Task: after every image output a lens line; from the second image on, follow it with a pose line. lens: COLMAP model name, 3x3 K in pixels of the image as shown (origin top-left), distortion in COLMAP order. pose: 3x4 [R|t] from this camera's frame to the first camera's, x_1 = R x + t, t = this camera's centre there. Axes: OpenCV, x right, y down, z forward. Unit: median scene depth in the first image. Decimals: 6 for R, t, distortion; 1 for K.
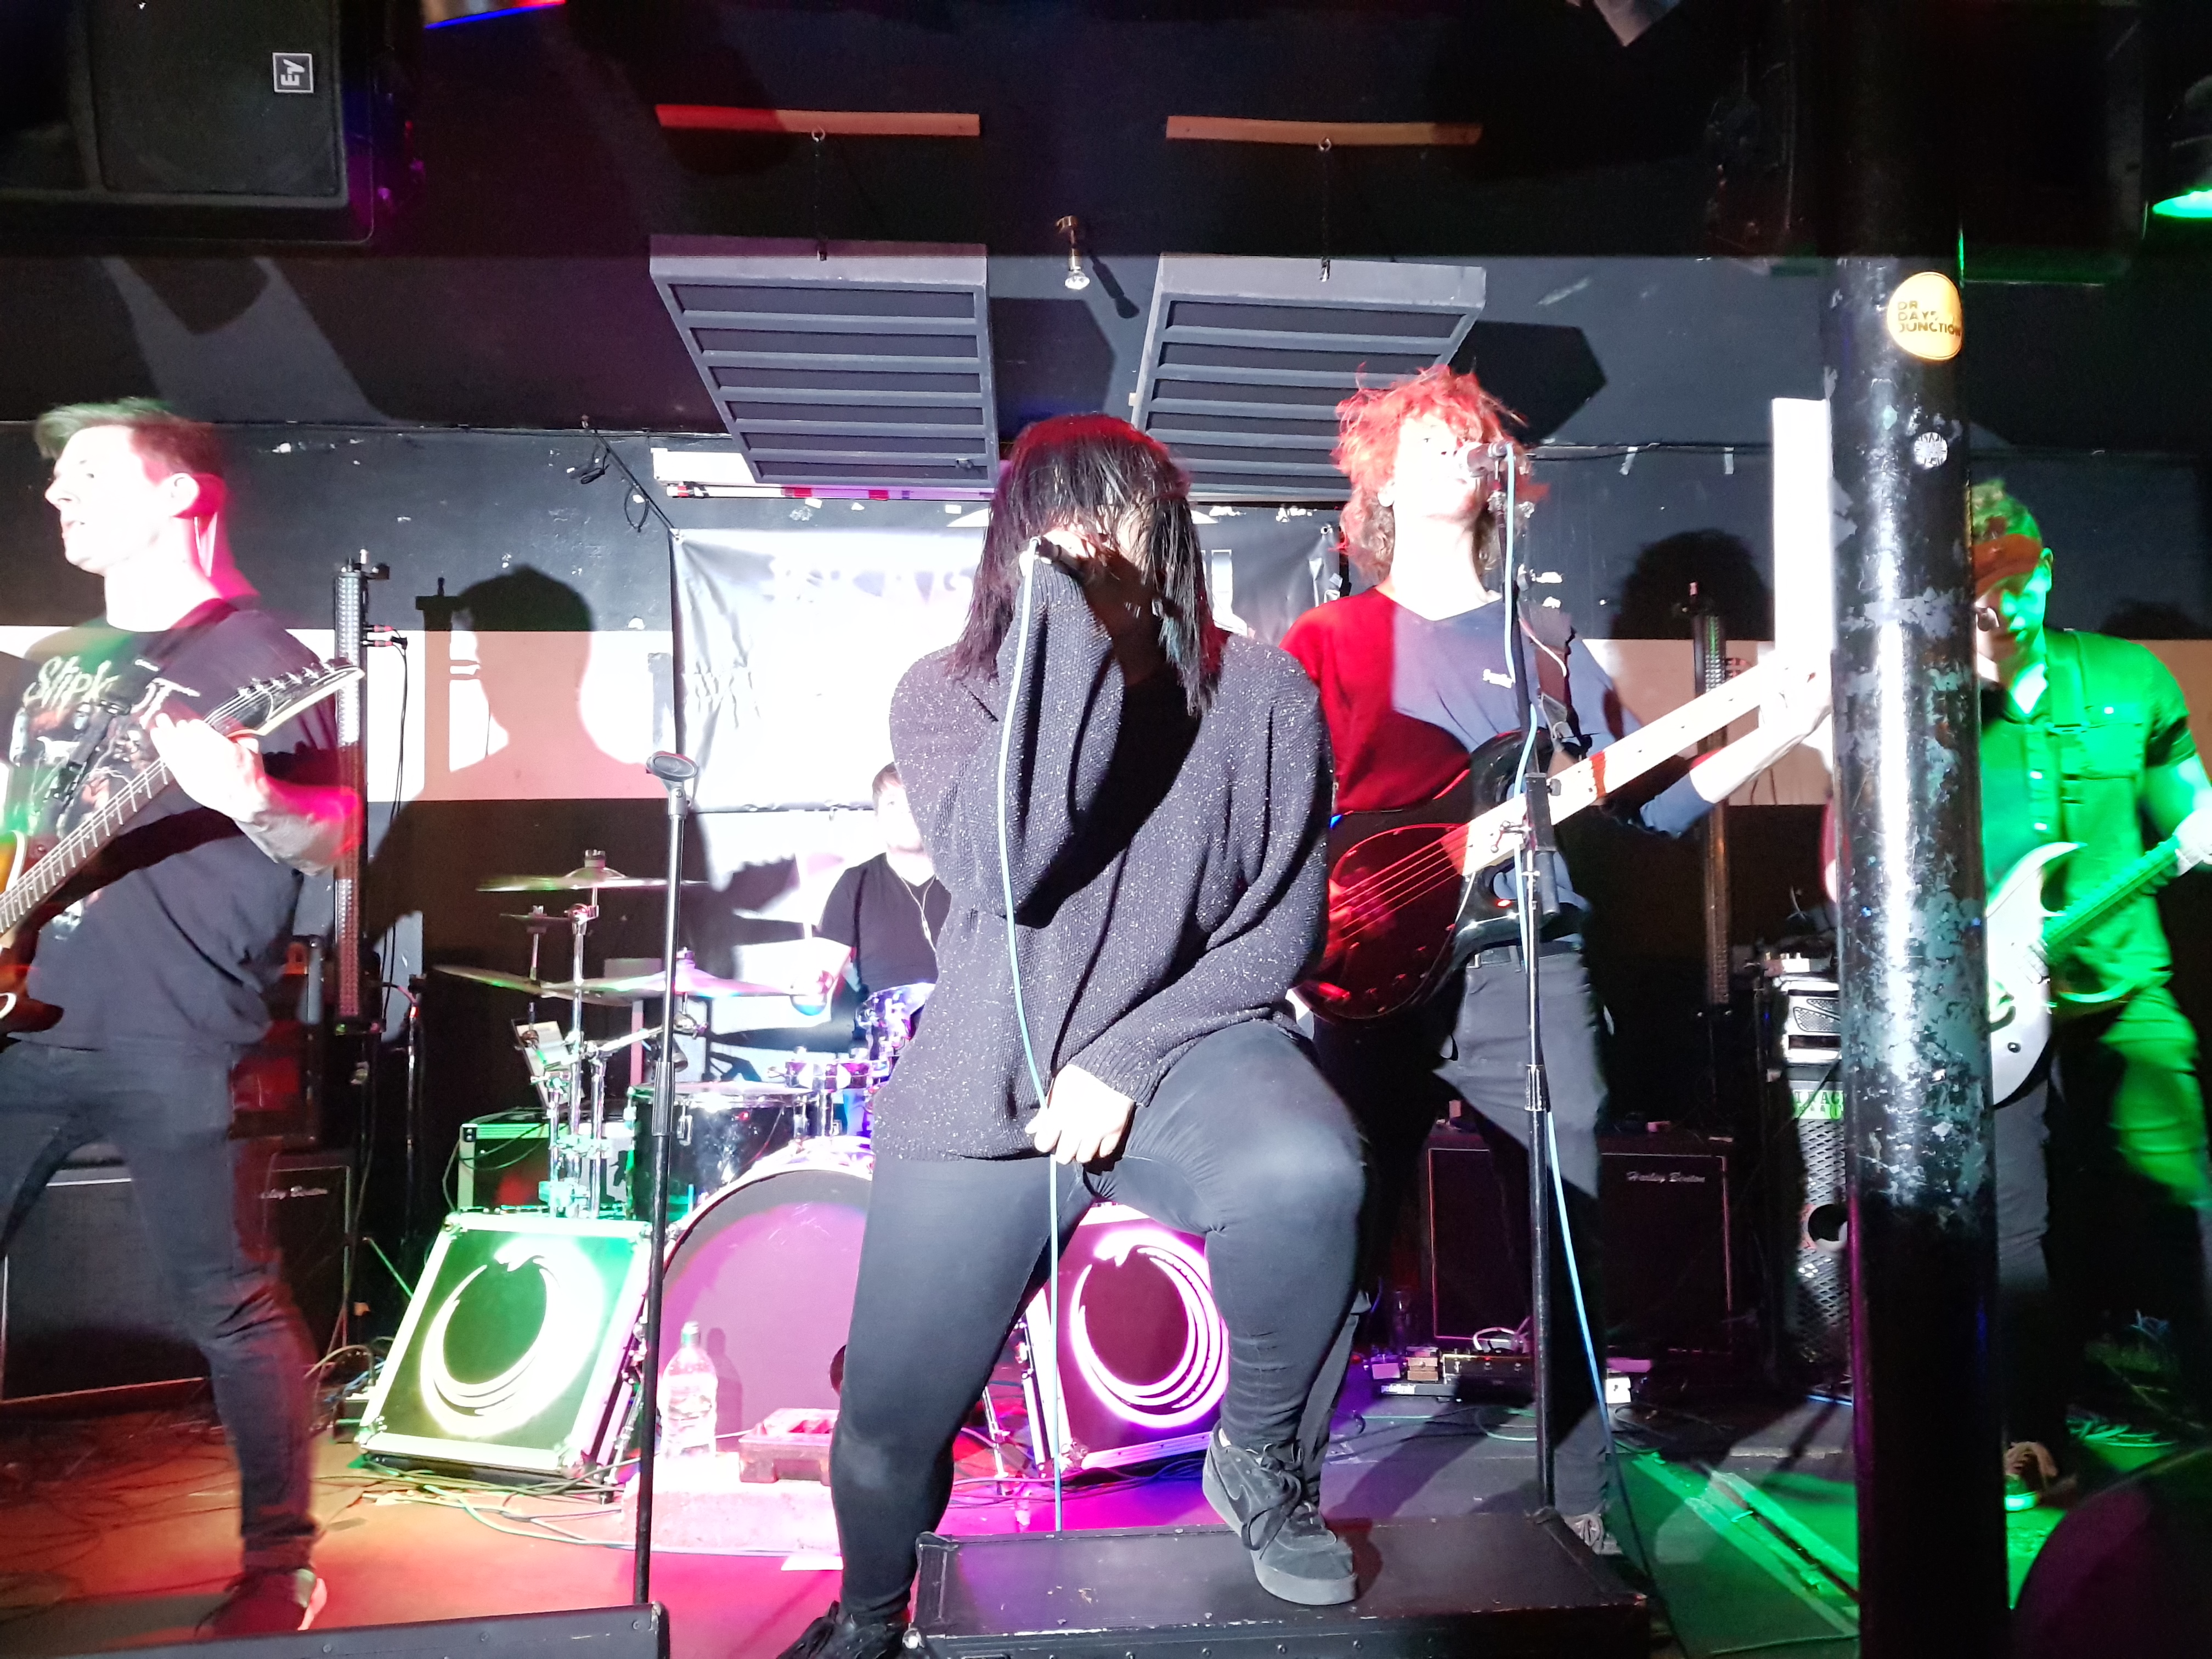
lens RADIAL K [[1688.0, 0, 1106.9], [0, 1688.0, 832.7], [0, 0, 1]] dist [0.040492, -0.008888]
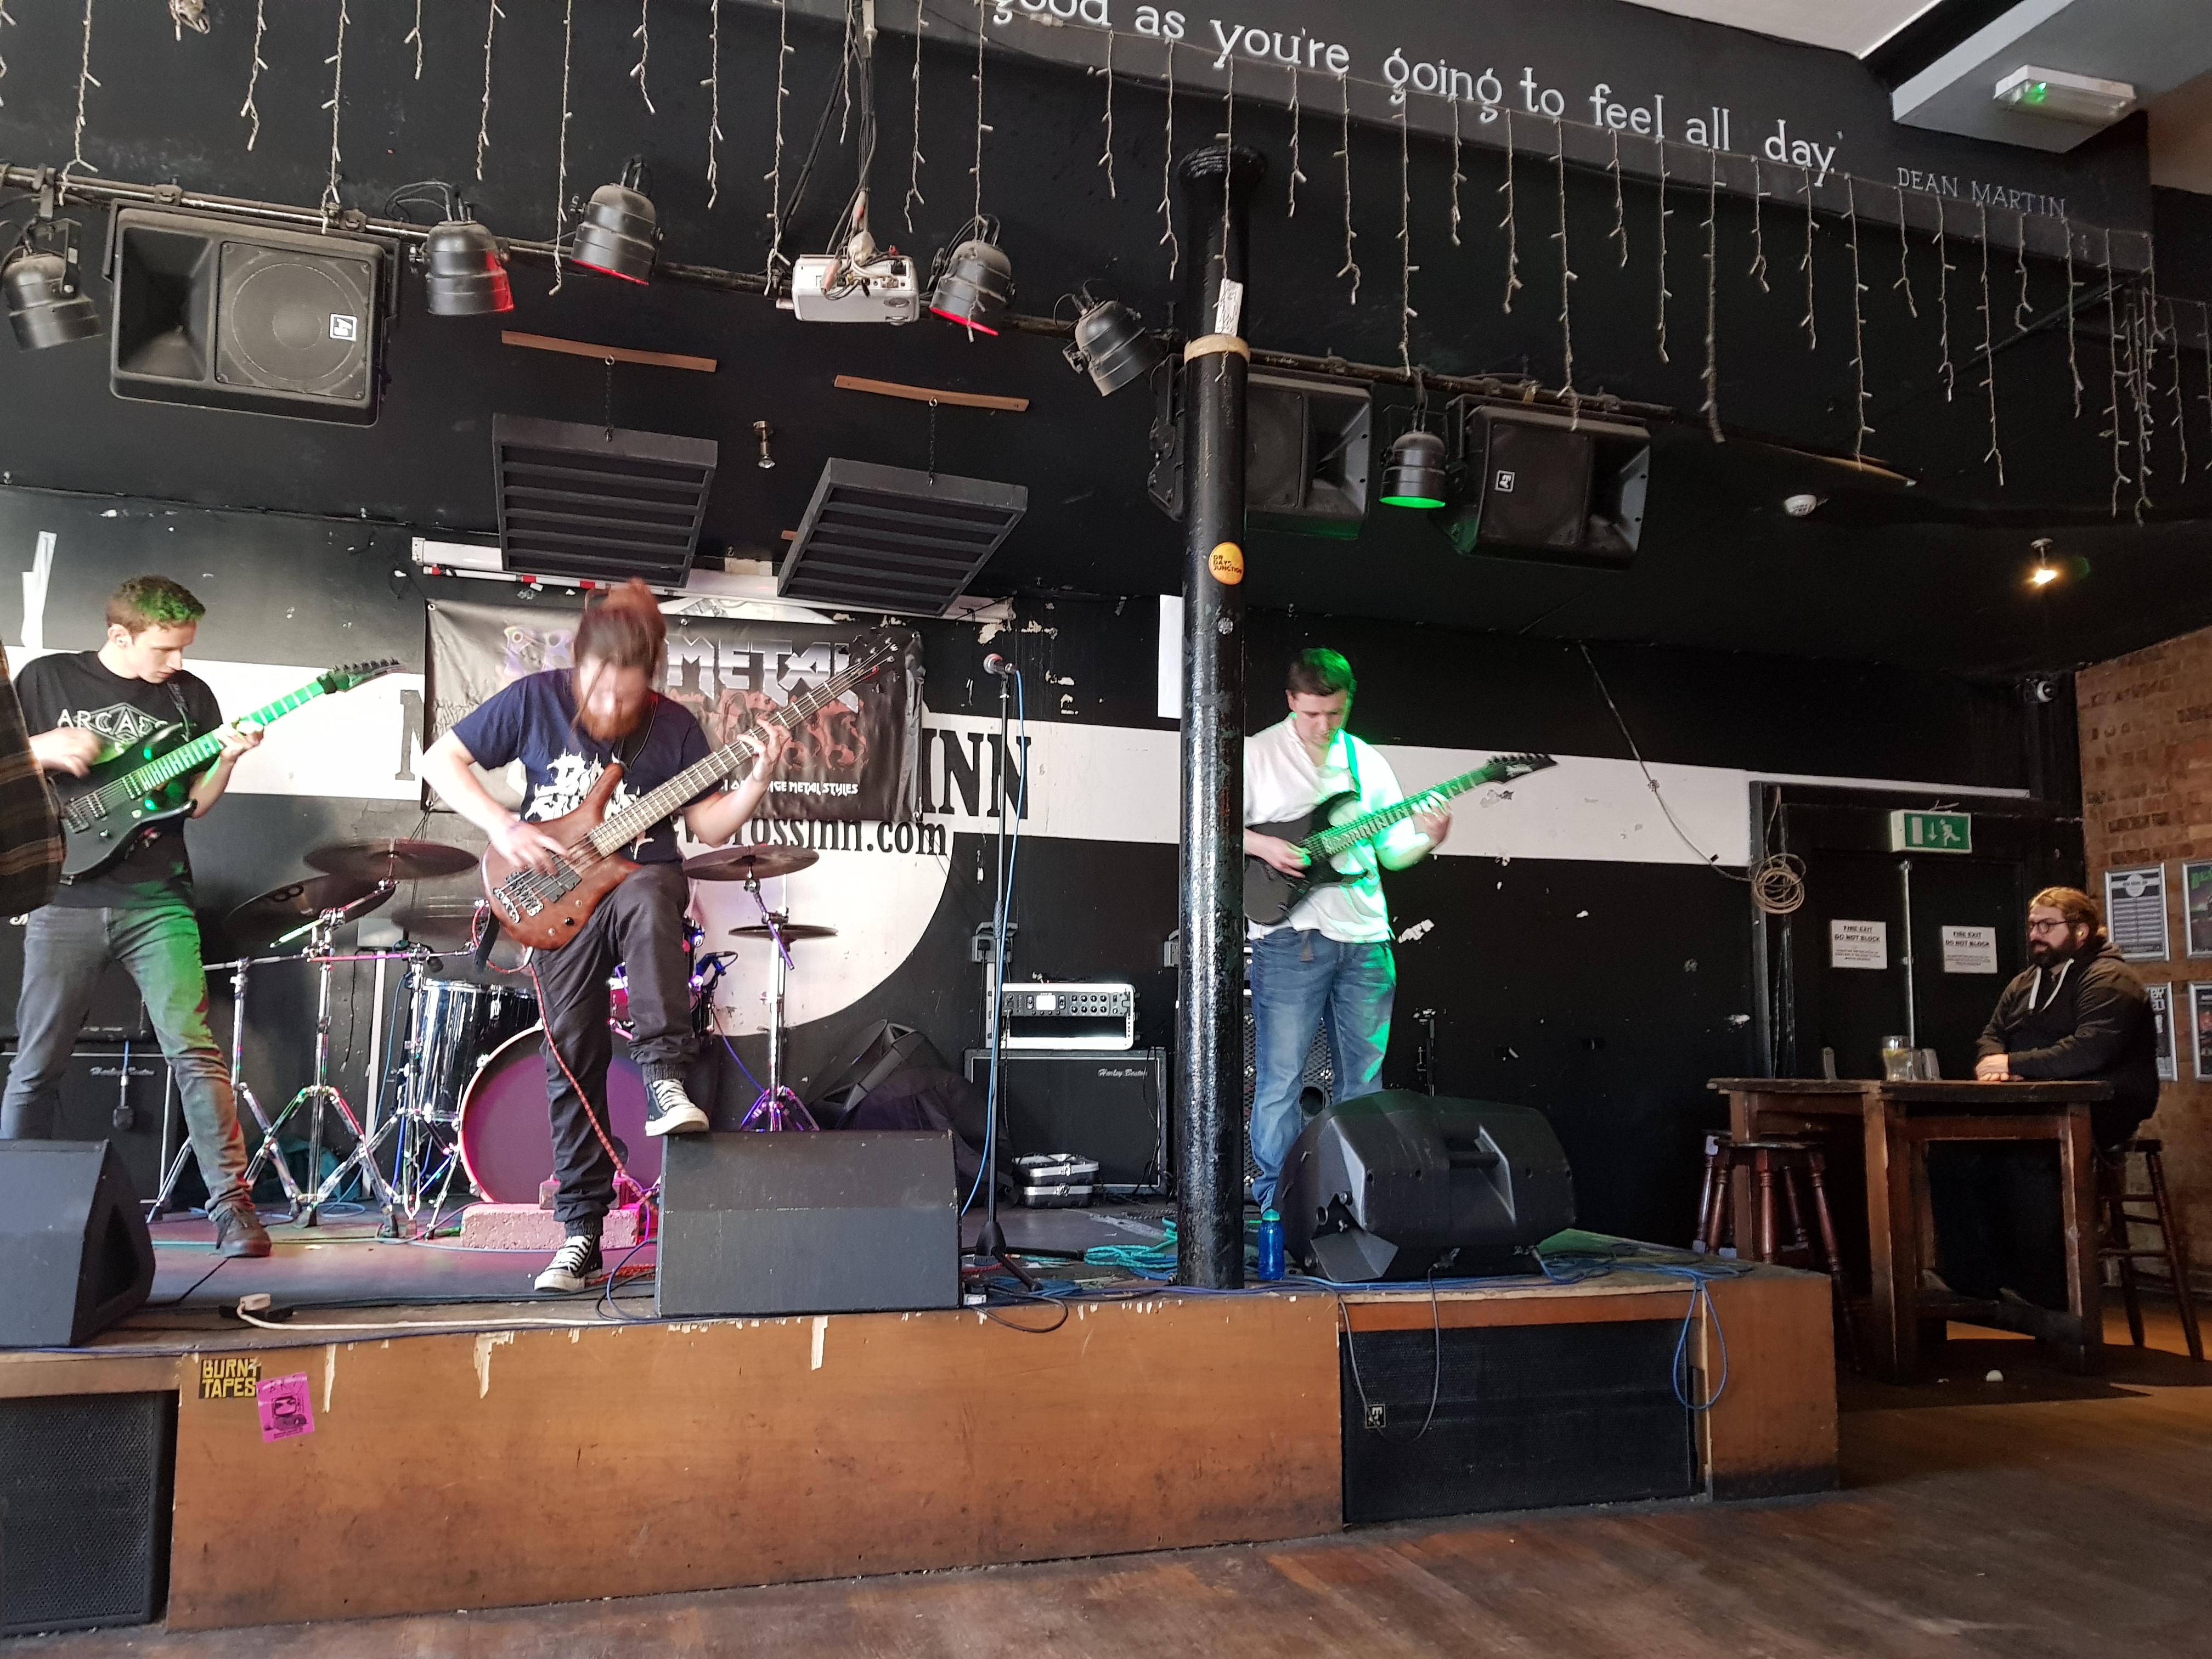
lens RADIAL K [[1688.0, 0, 1104.7], [0, 1688.0, 828.4], [0, 0, 1]] dist [0.040492, -0.008888]
pose [[0.963125, 0.045082, 0.265251, -0.097546], [-0.028603, 0.997432, -0.065664, 0.078946], [-0.267530, 0.055656, 0.961941, -0.449285]]
